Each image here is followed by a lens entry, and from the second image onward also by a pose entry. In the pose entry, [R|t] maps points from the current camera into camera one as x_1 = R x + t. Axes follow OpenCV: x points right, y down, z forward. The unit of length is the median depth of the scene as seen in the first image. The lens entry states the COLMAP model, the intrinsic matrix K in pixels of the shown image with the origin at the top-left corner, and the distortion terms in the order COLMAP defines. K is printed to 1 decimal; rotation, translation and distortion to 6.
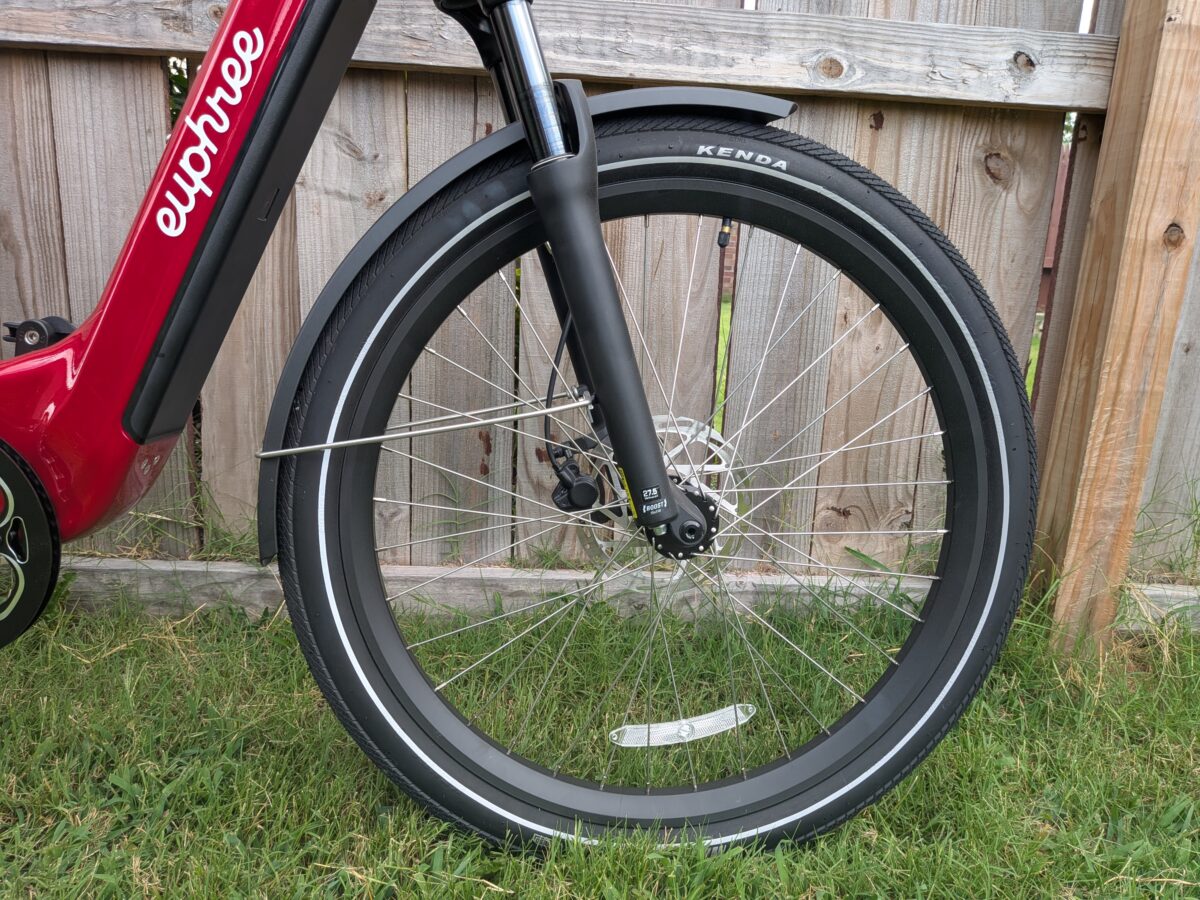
lens RADIAL K [[879.1, 0, 575.0], [0, 879.1, 474.4], [0, 0, 1]] dist [0.029710, -0.066054]
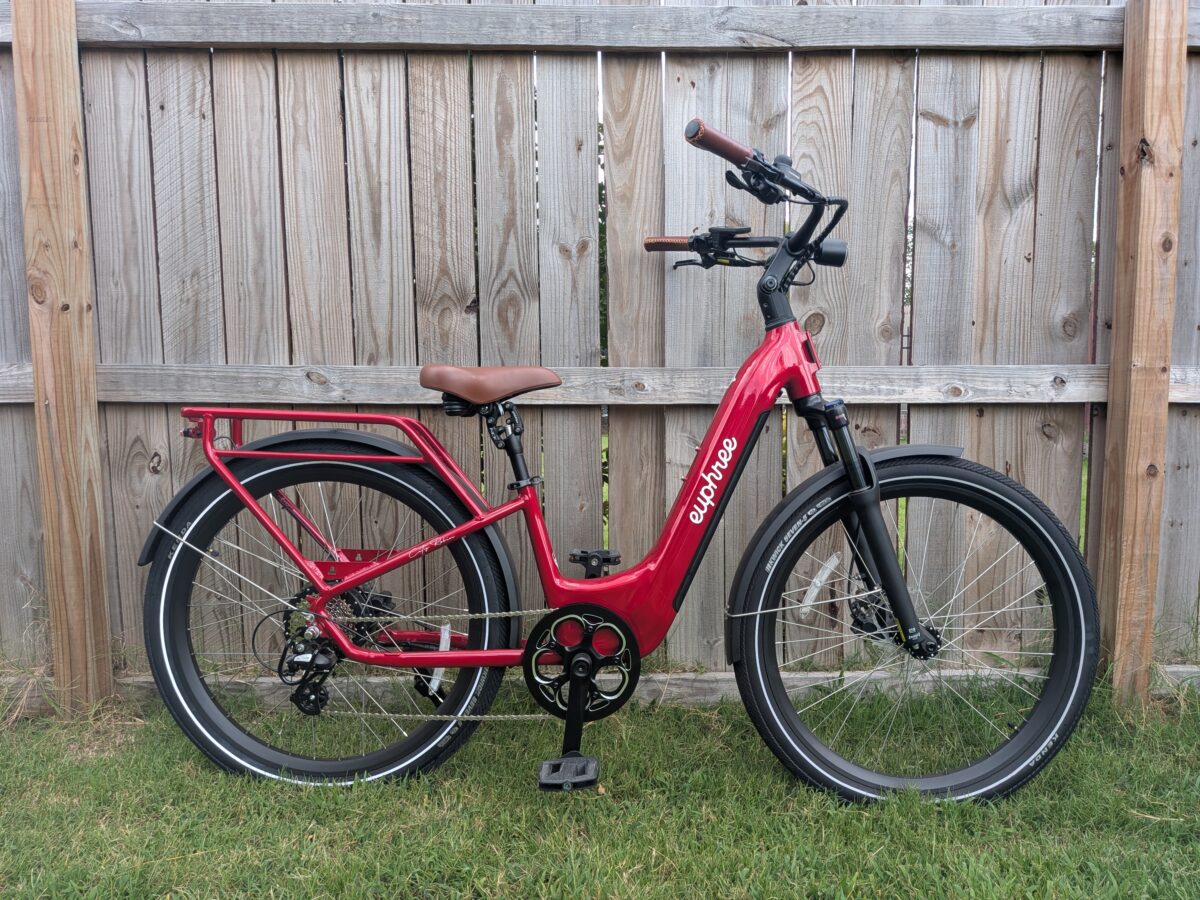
lens RADIAL K [[879.1, 0, 584.0], [0, 879.1, 470.3], [0, 0, 1]] dist [0.029710, -0.066054]
pose [[0.998317, -0.049072, -0.030904, -0.425771], [0.043959, 0.987914, -0.148641, -0.045761], [0.037825, 0.147032, 0.988408, -0.820748]]
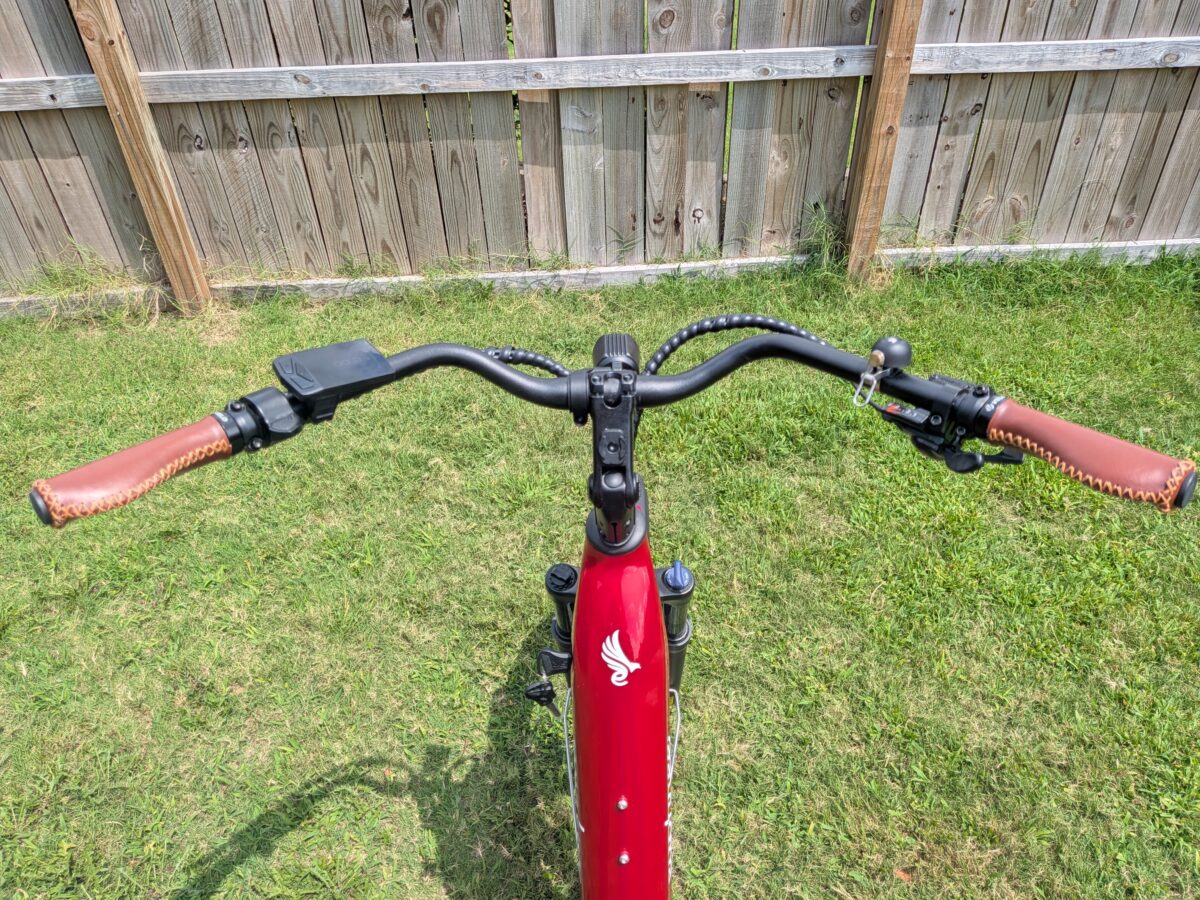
lens RADIAL K [[879.1, 0, 595.4], [0, 879.1, 477.2], [0, 0, 1]] dist [0.029710, -0.066054]
pose [[0.997376, -0.064616, -0.032651, -0.192298], [0.072397, 0.891543, 0.447113, -0.561712], [0.000219, -0.448303, 0.893881, -1.782892]]
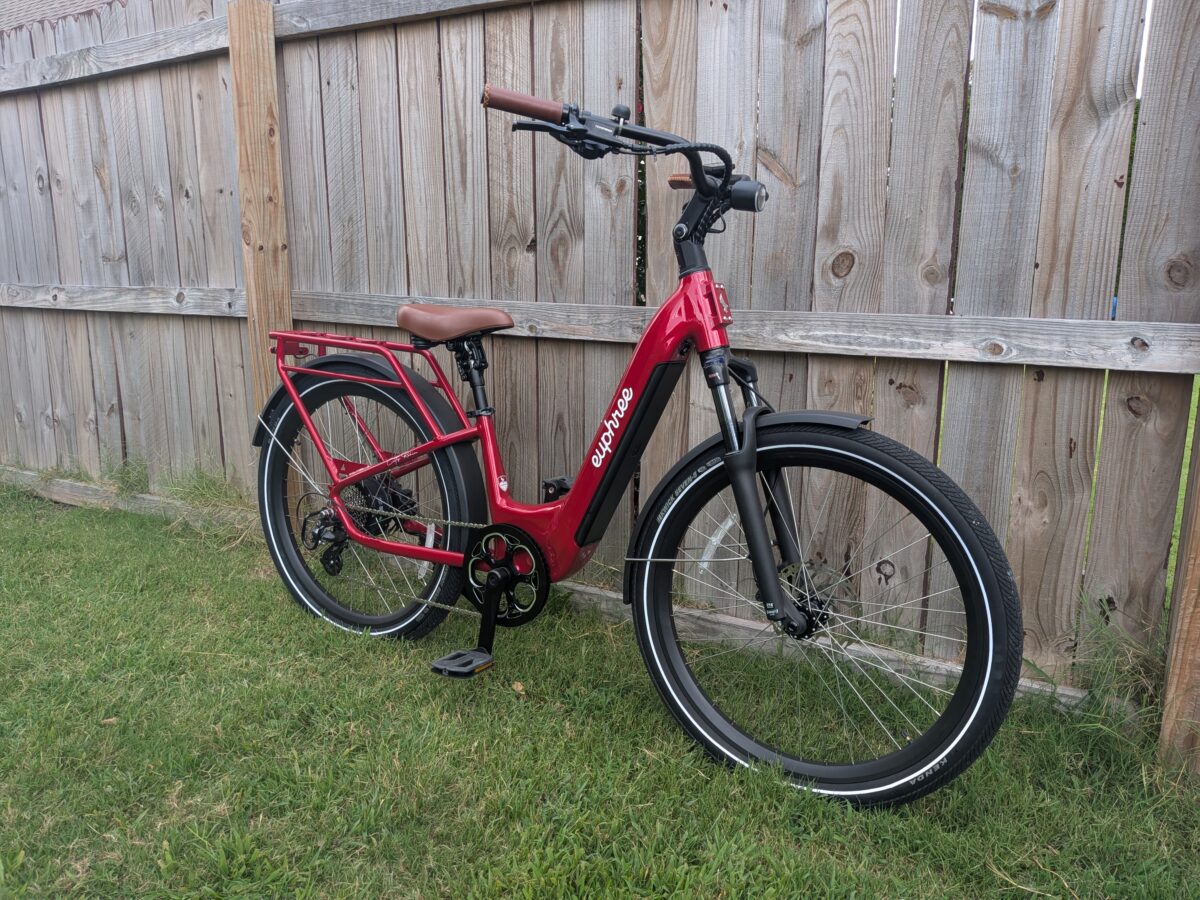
lens RADIAL K [[876.7, 0, 613.0], [0, 876.7, 467.6], [0, 0, 1]] dist [0.022439, -0.048606]
pose [[0.845727, 0.078633, -0.527791, 0.530807], [-0.105520, 0.994196, -0.020965, -0.136075], [0.523079, 0.073423, 0.849116, -0.641887]]
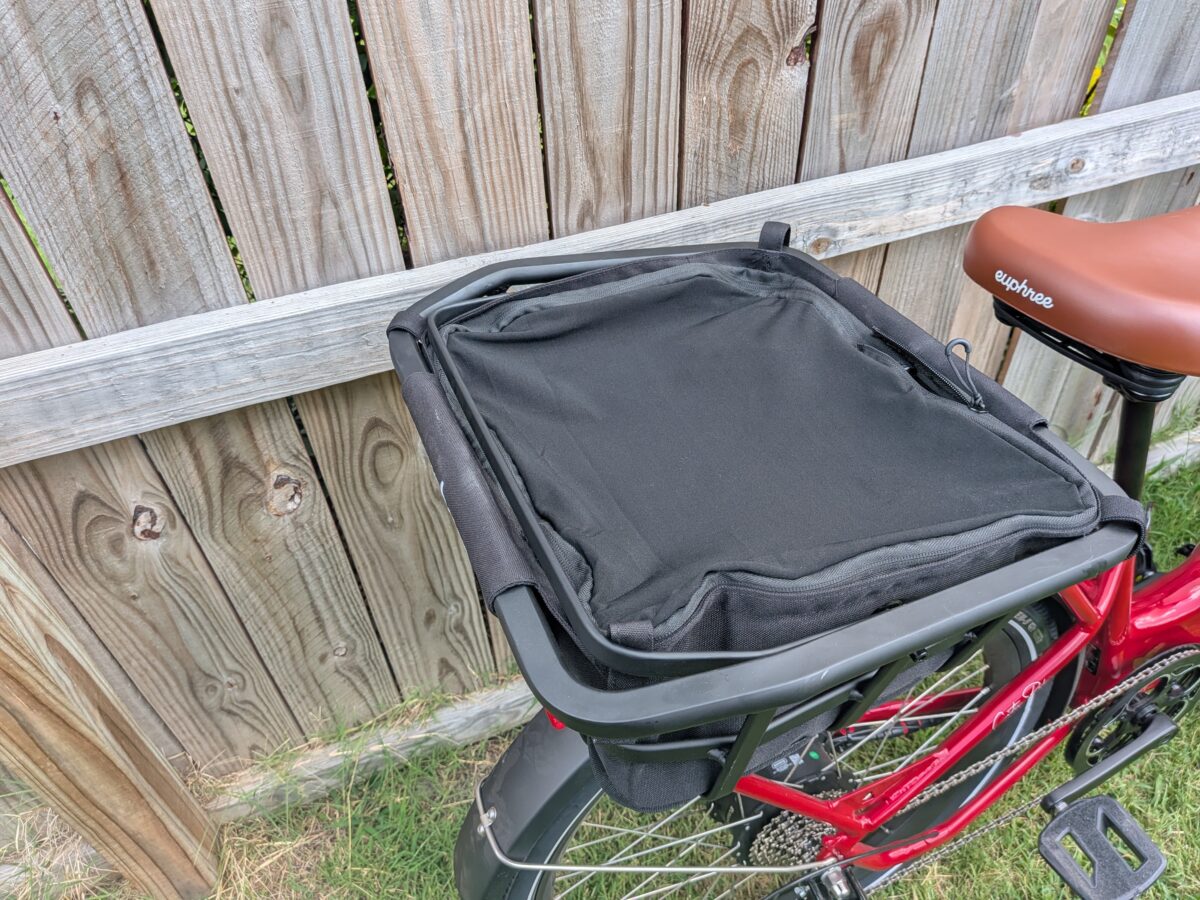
lens RADIAL K [[879.1, 0, 600.7], [0, 879.1, 466.0], [0, 0, 1]] dist [0.029710, -0.066054]
pose [[0.935750, -0.296180, 0.191441, -1.105699], [0.162593, 0.844027, 0.511059, -0.760260], [-0.312947, -0.447097, 0.837955, 0.142630]]
